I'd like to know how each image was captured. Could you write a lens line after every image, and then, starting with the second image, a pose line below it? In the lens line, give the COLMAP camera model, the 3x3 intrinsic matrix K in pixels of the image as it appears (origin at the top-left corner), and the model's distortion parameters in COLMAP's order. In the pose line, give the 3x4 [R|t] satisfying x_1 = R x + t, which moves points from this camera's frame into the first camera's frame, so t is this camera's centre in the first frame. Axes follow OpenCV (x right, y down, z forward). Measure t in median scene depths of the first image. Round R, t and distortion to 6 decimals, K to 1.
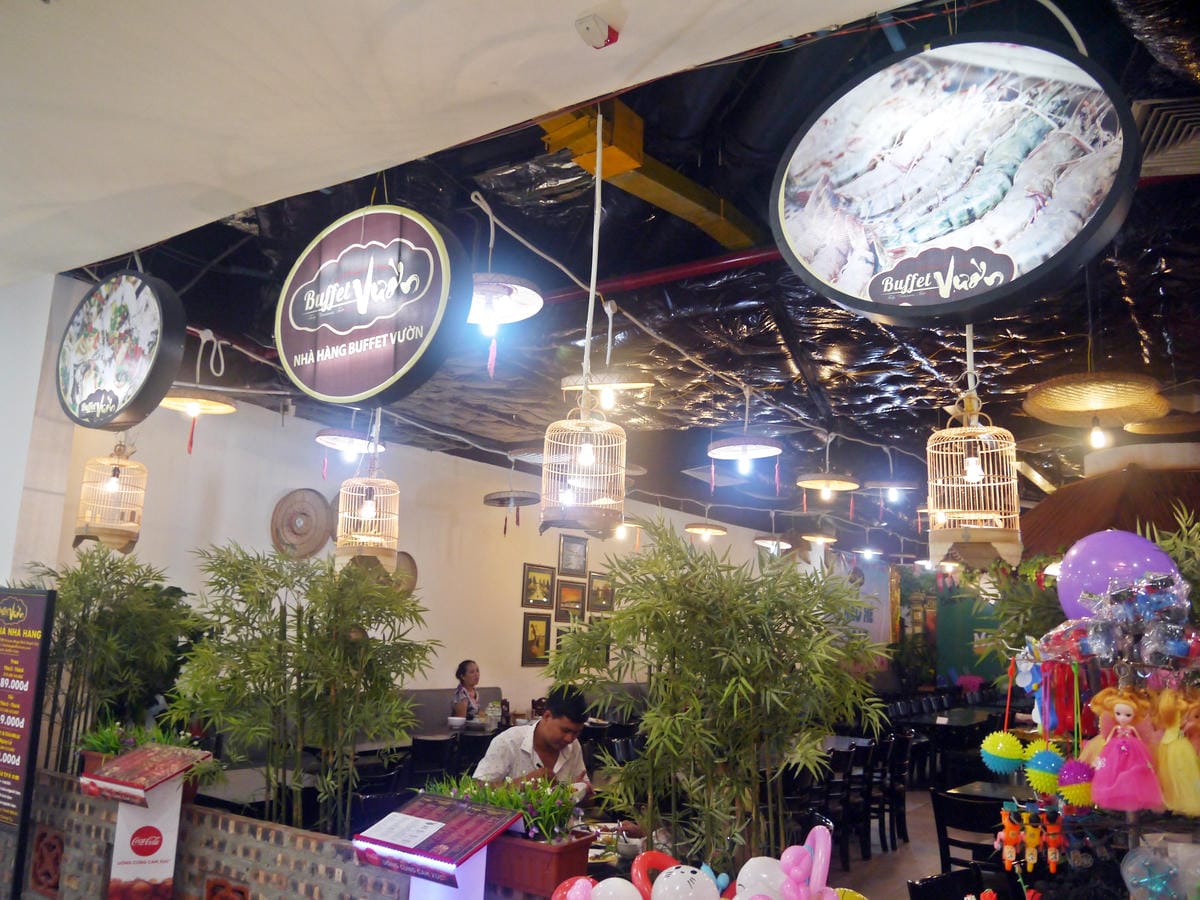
lens RADIAL K [[992.4, 0, 598.5], [0, 992.4, 449.5], [0, 0, 1]] dist [-0.035349, 0.006042]
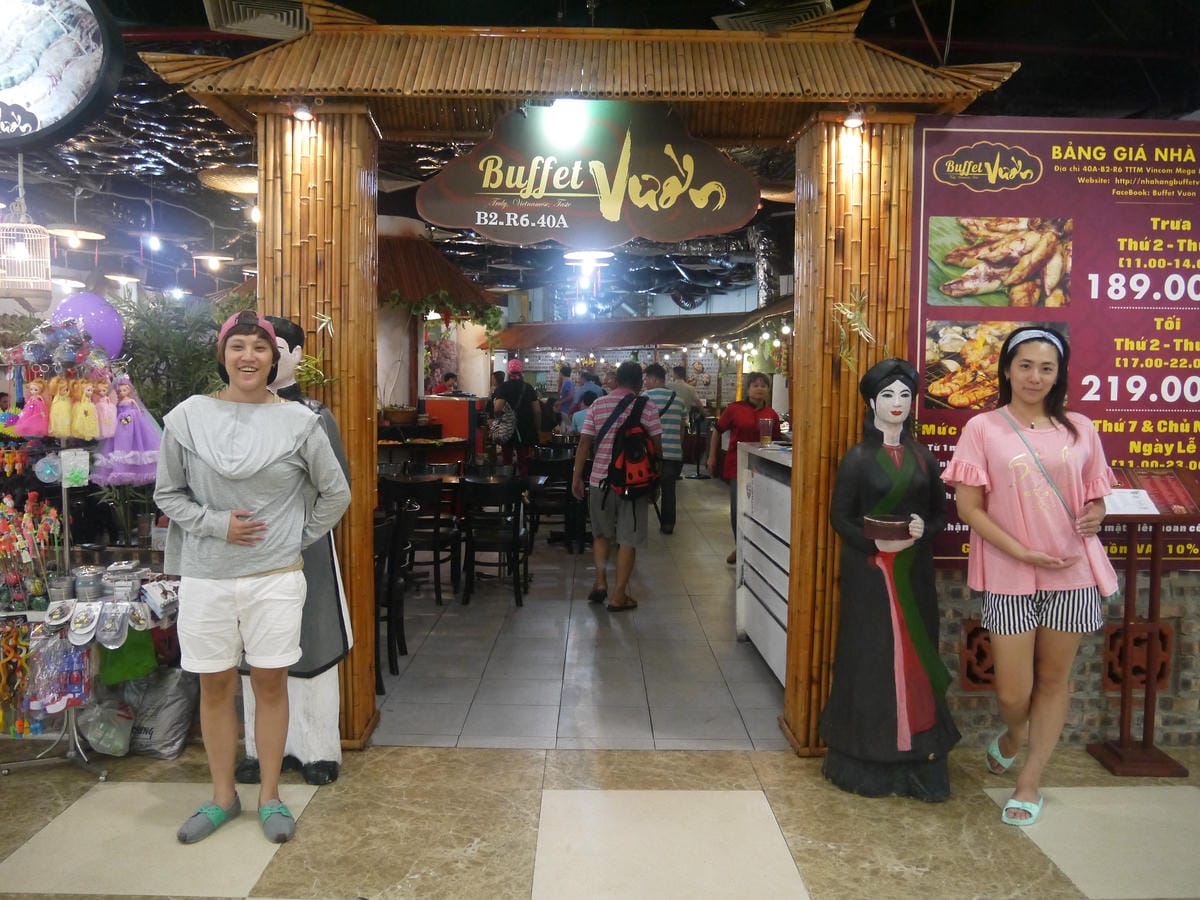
lens RADIAL K [[992.4, 0, 598.4], [0, 992.4, 449.3], [0, 0, 1]] dist [-0.035349, 0.006042]
pose [[0.831061, -0.059606, 0.552977, 0.269832], [-0.086805, 0.968156, 0.234816, -0.123530], [-0.549365, -0.243148, 0.799423, -0.863325]]
